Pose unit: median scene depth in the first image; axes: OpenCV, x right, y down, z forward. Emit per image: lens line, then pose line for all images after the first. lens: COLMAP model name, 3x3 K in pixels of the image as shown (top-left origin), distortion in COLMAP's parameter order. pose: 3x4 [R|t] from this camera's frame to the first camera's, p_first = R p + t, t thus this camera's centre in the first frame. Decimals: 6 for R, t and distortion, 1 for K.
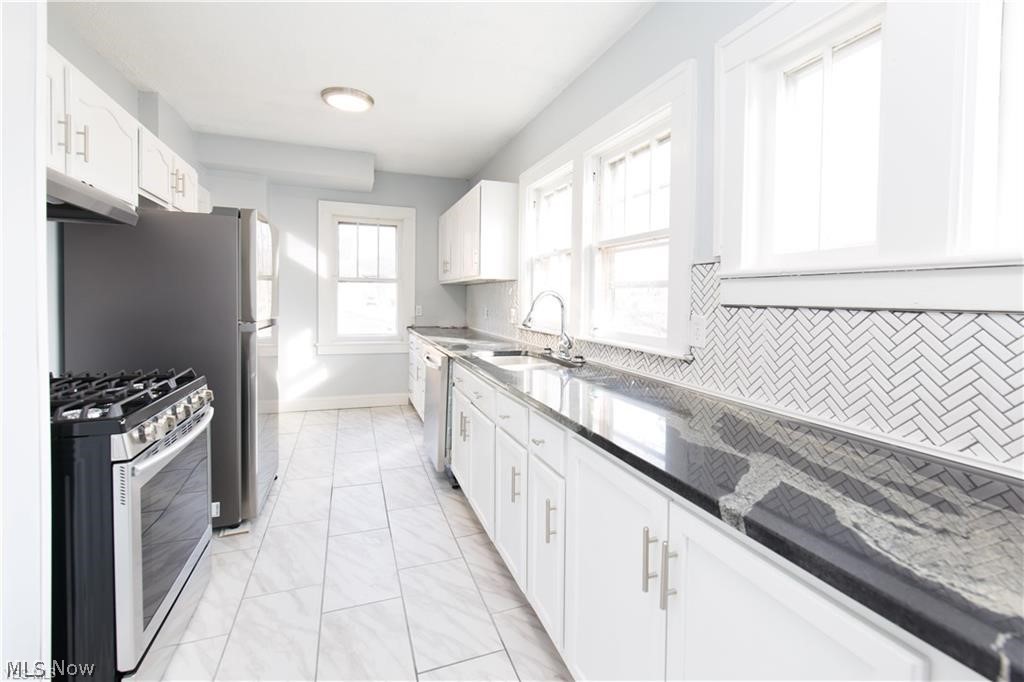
lens RADIAL K [[458.3, 0, 510.8], [0, 458.3, 311.2], [0, 0, 1]] dist [-0.000428, 0.000387]
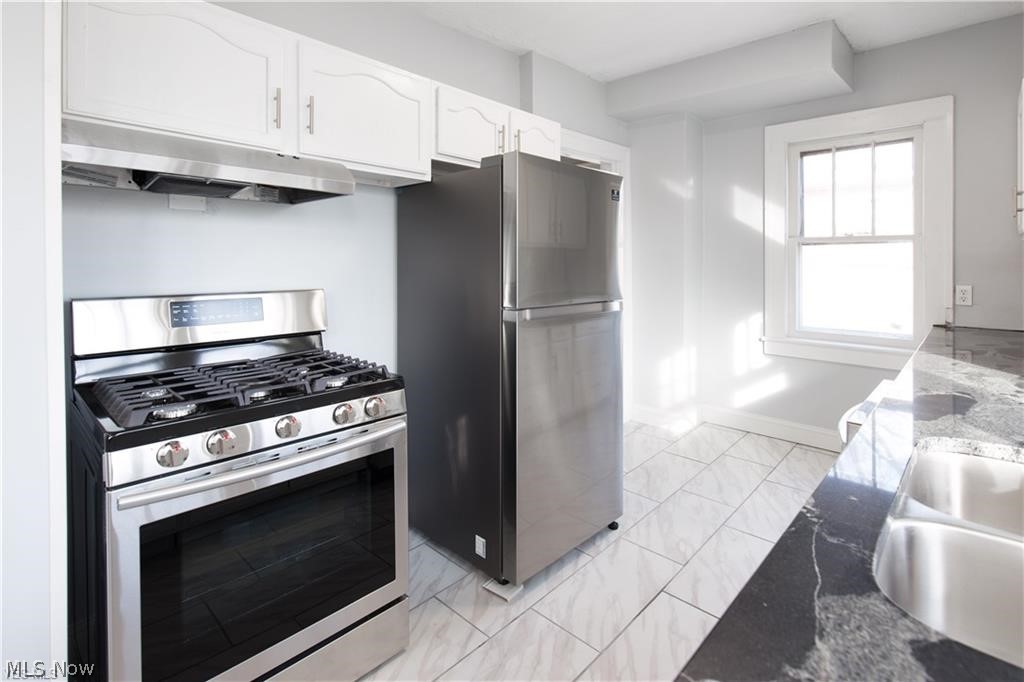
lens RADIAL K [[491.0, 0, 512.1], [0, 491.0, 265.7], [0, 0, 1]] dist [0.000204, 0.000143]
pose [[0.451722, -0.006009, -0.892138, 0.060160], [-0.022506, 0.999582, -0.018129, -0.013598], [0.891875, 0.028268, 0.451399, 0.324932]]
